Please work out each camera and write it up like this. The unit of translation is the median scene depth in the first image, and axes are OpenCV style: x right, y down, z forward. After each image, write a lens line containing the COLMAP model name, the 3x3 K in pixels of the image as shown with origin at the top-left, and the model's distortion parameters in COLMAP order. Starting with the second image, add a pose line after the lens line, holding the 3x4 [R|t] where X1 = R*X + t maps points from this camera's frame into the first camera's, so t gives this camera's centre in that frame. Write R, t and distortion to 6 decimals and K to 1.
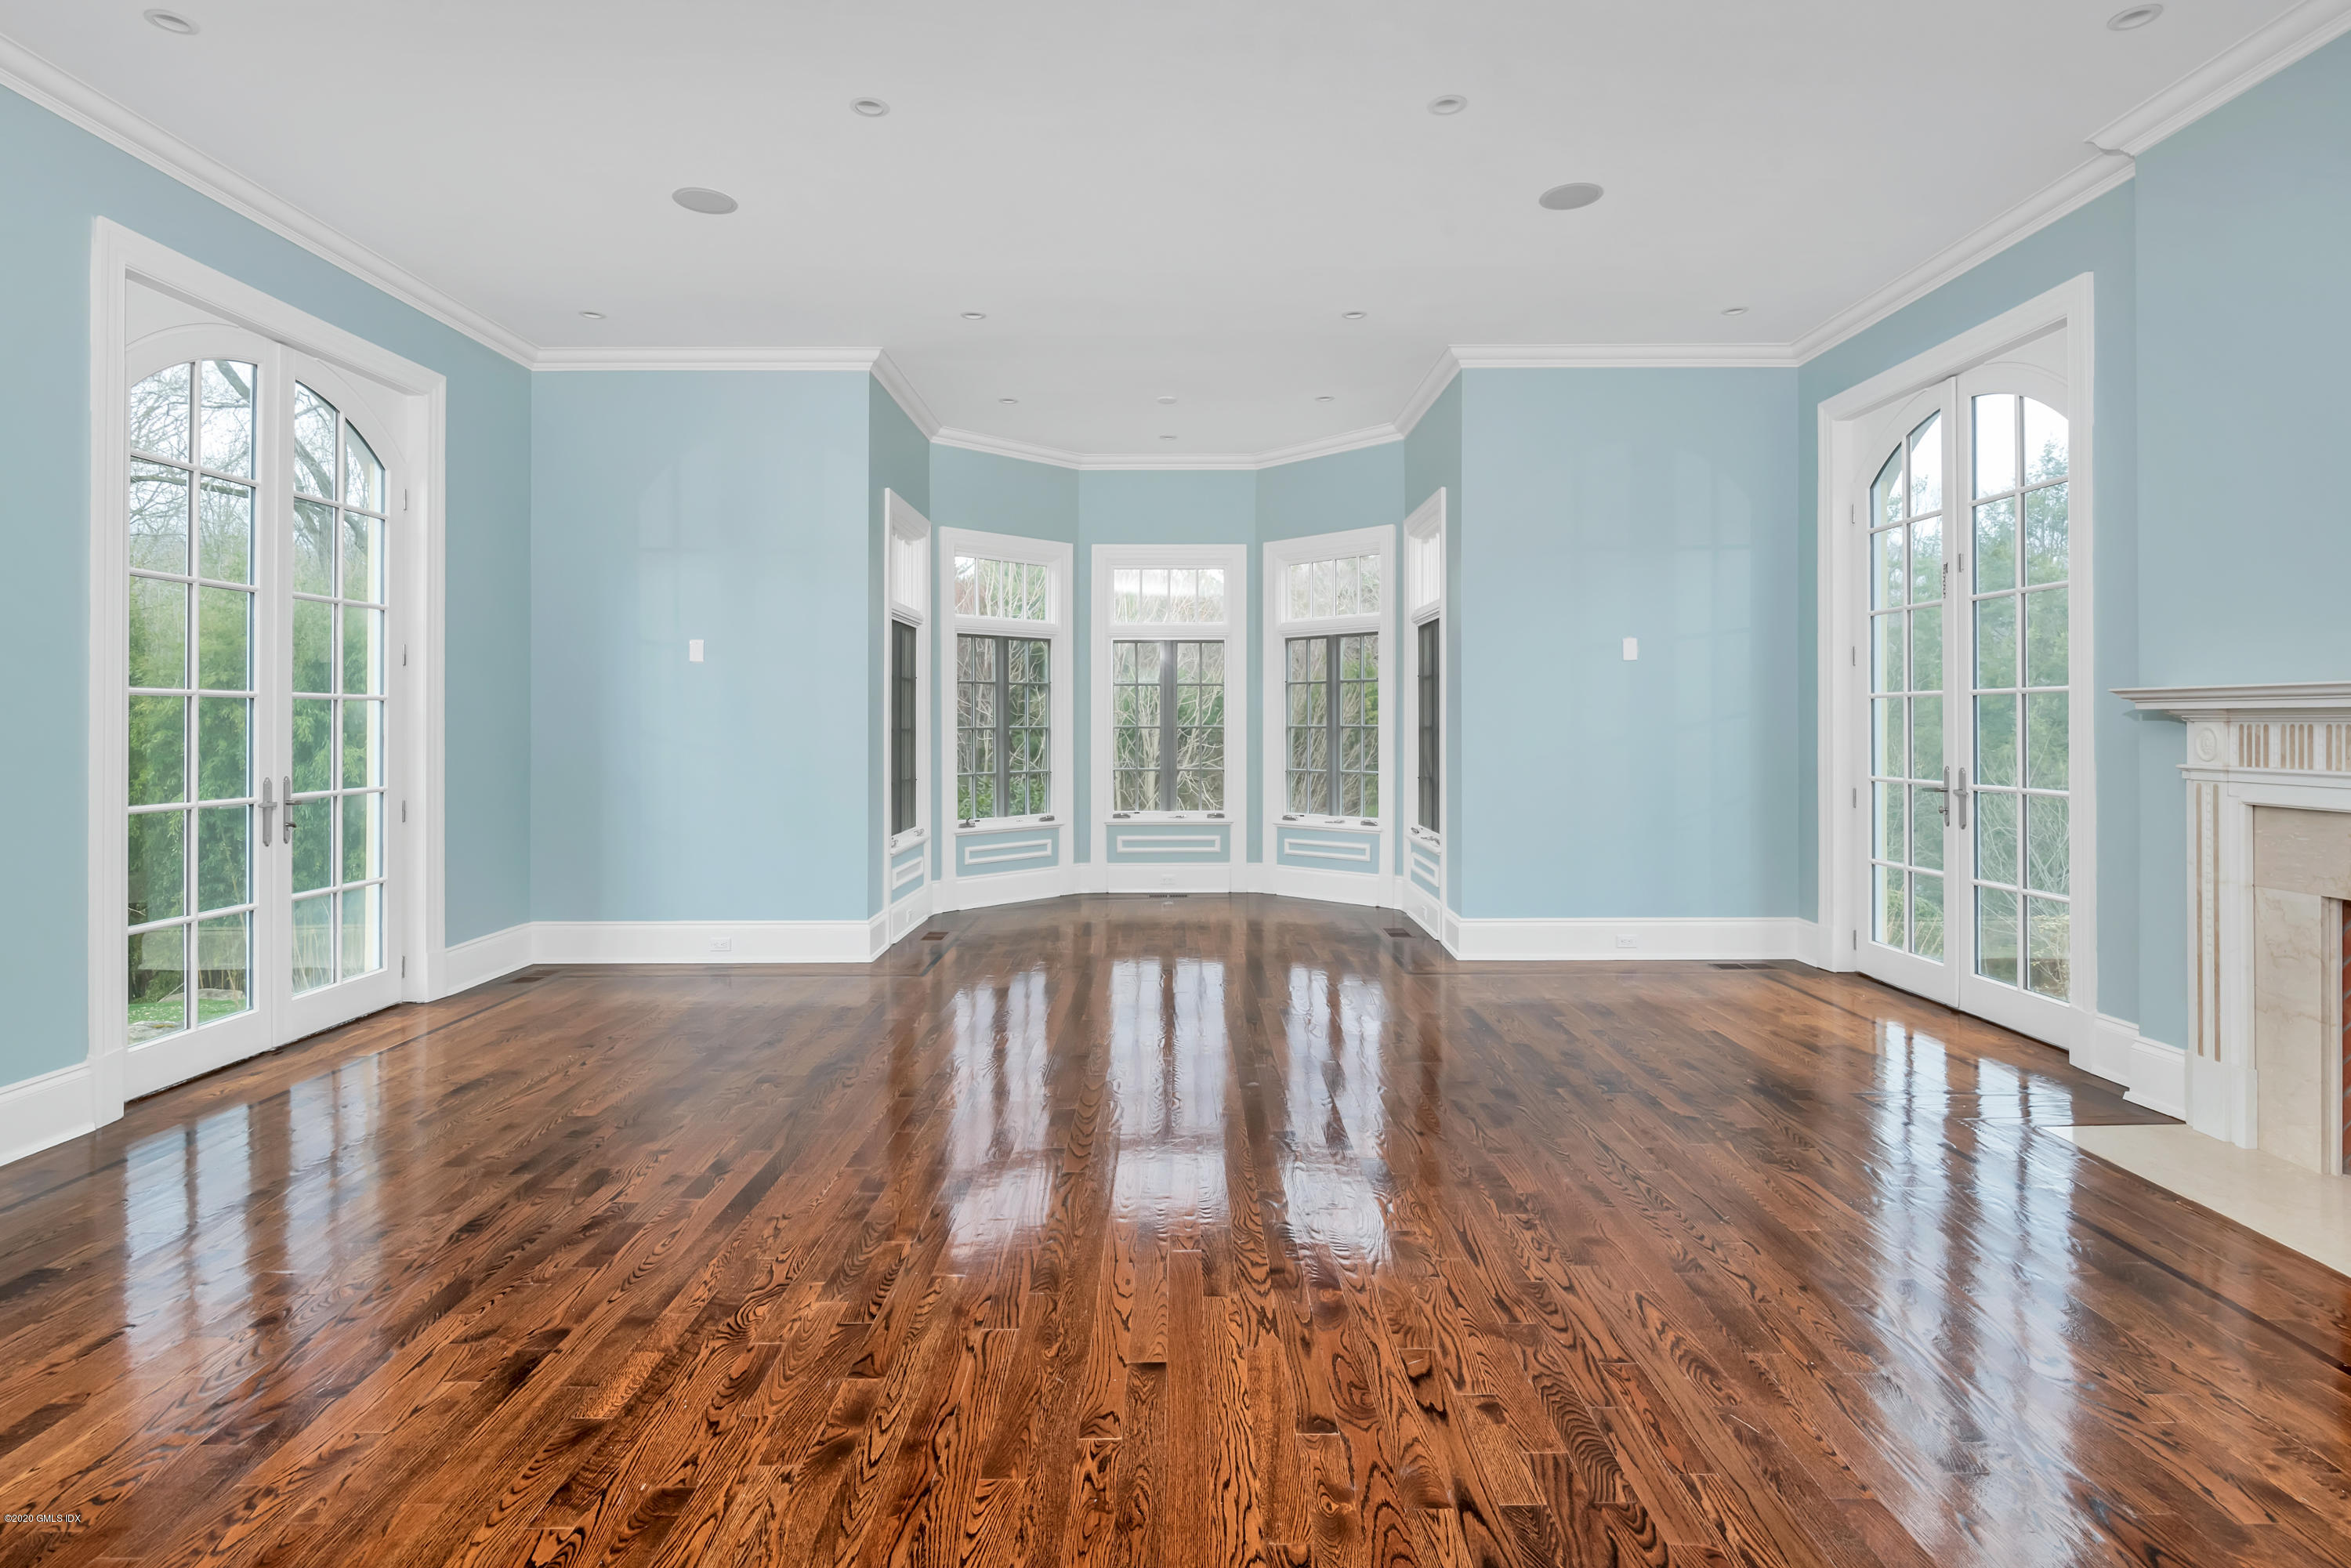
lens RADIAL K [[1196.2, 0, 1178.1], [0, 1196.2, 703.4], [0, 0, 1]] dist [-0.001474, -0.001535]
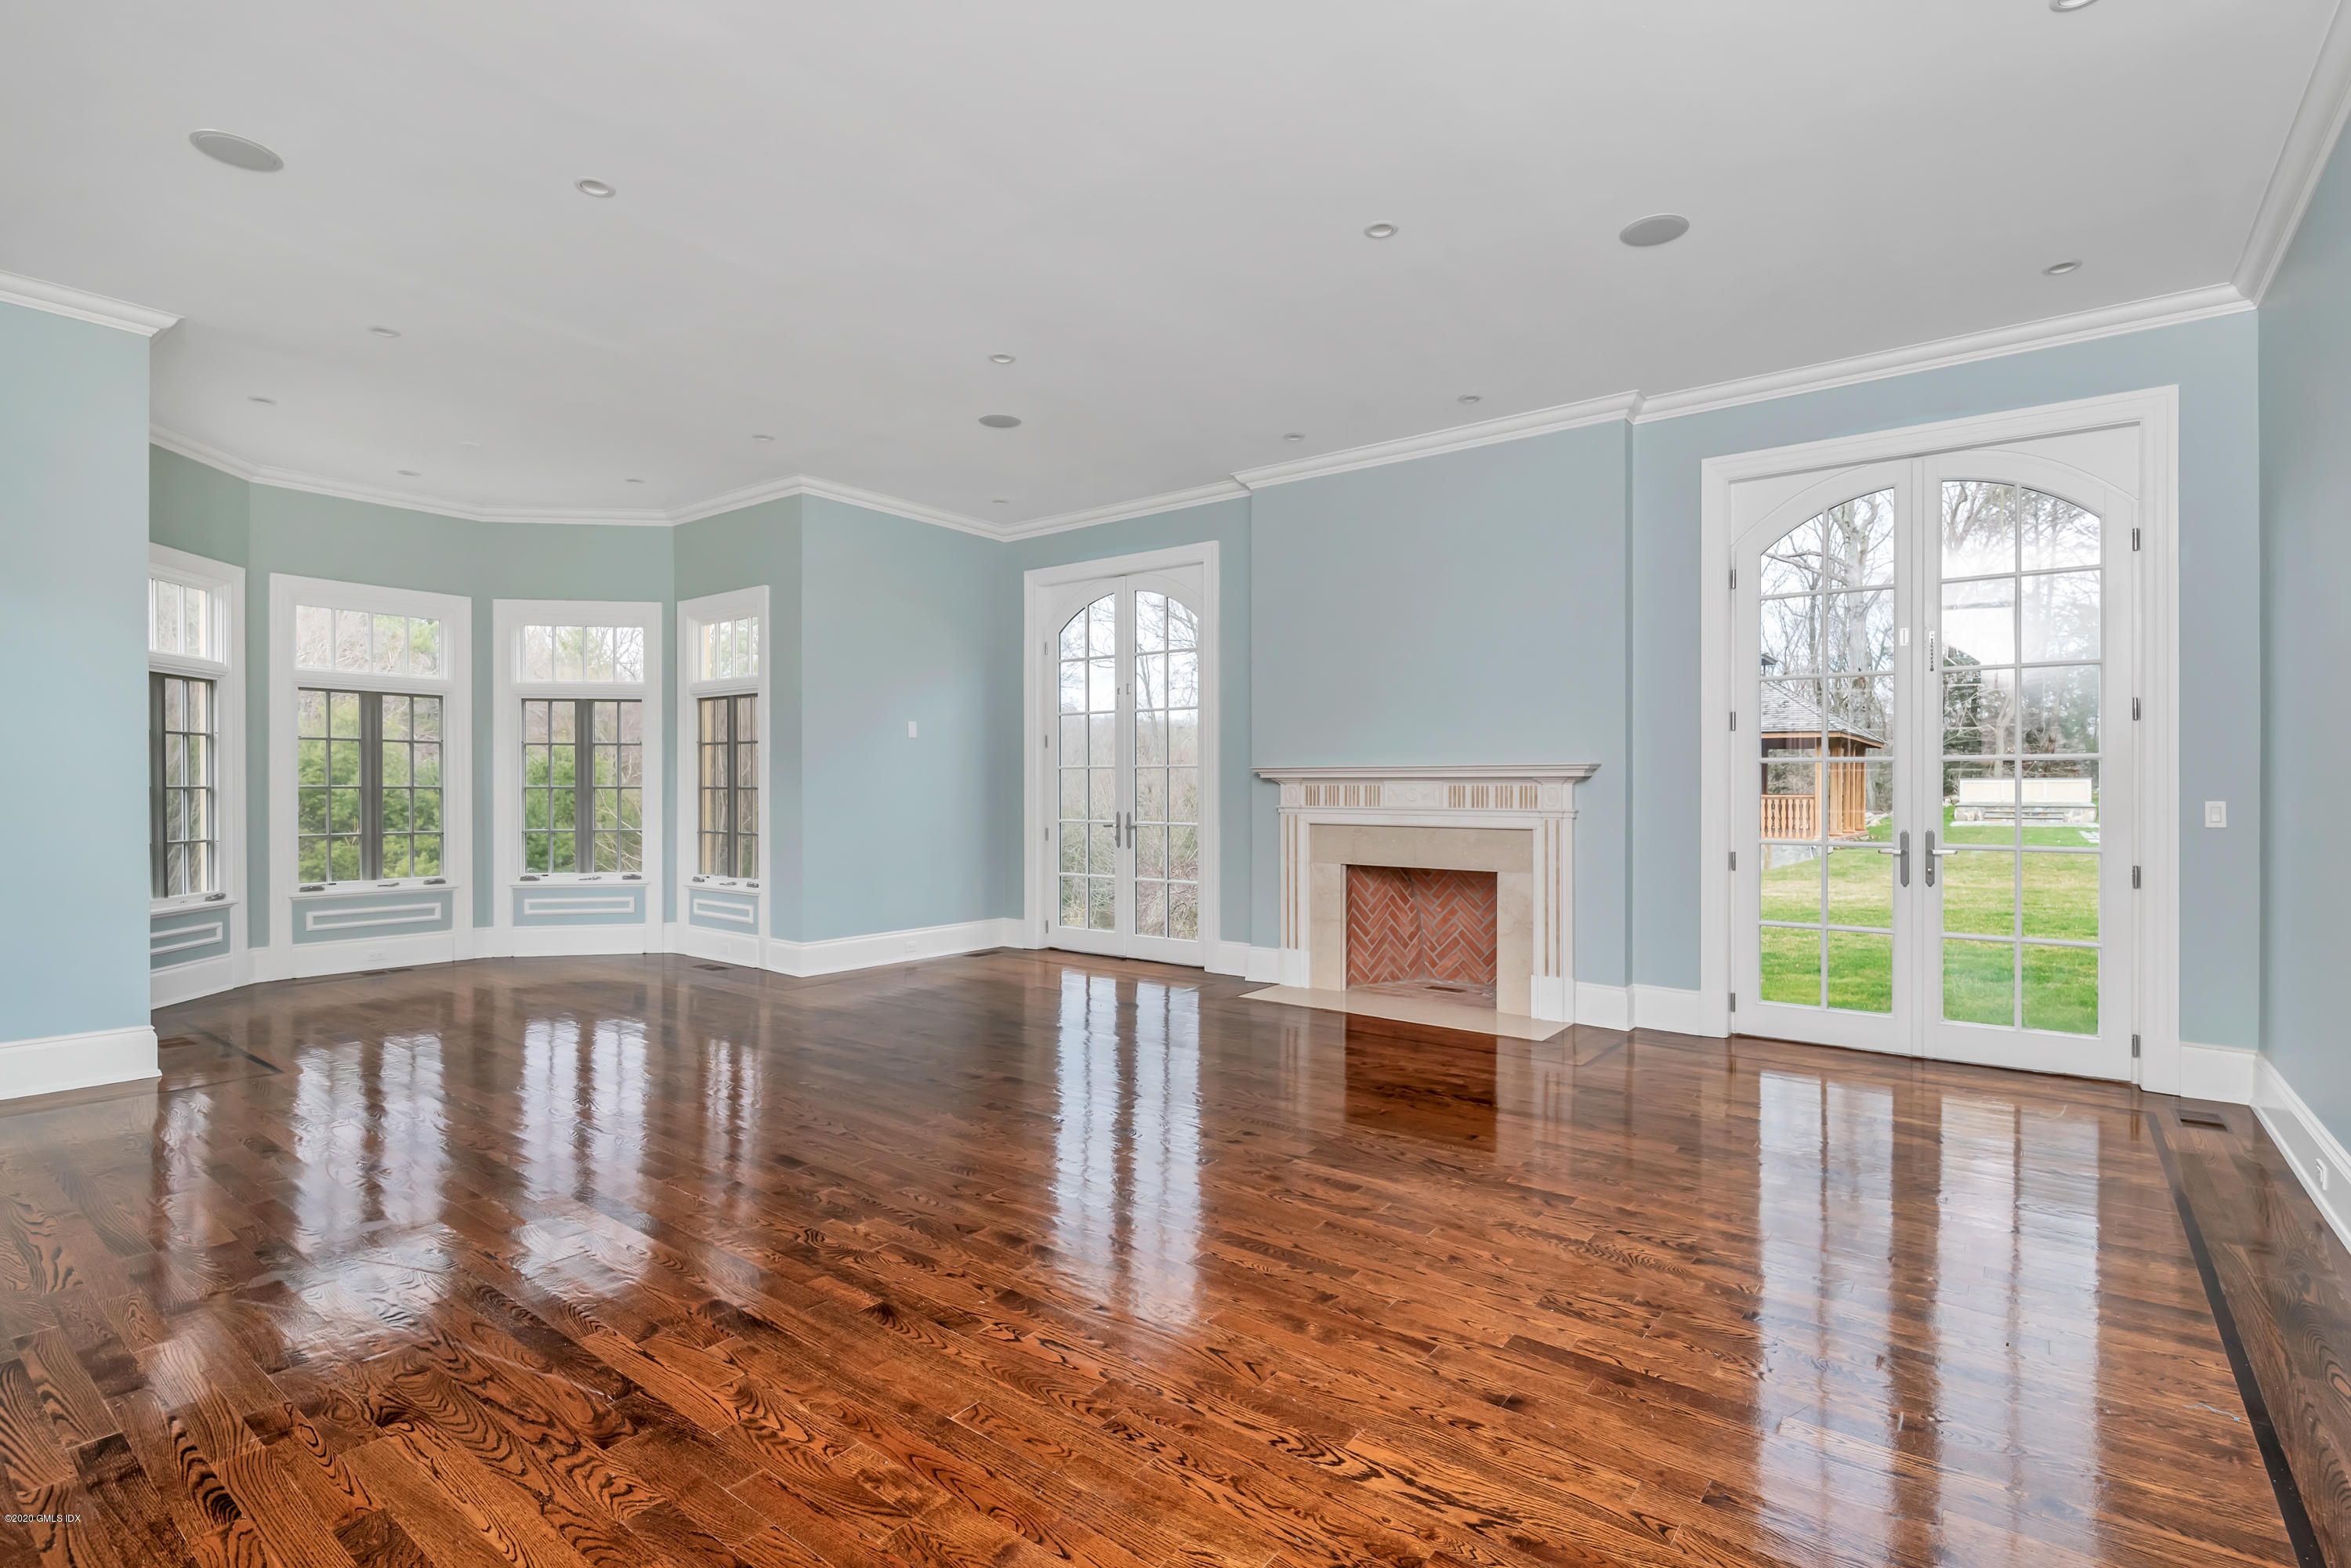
lens RADIAL K [[1115.1, 0, 1175.5], [0, 1115.1, 784.0], [0, 0, 1]] dist [-0.001763, -0.000158]
pose [[0.609387, 0.004852, 0.792858, -0.452368], [-0.013770, 0.999895, 0.004464, 0.006438], [-0.792753, -0.013638, 0.609390, 0.000841]]
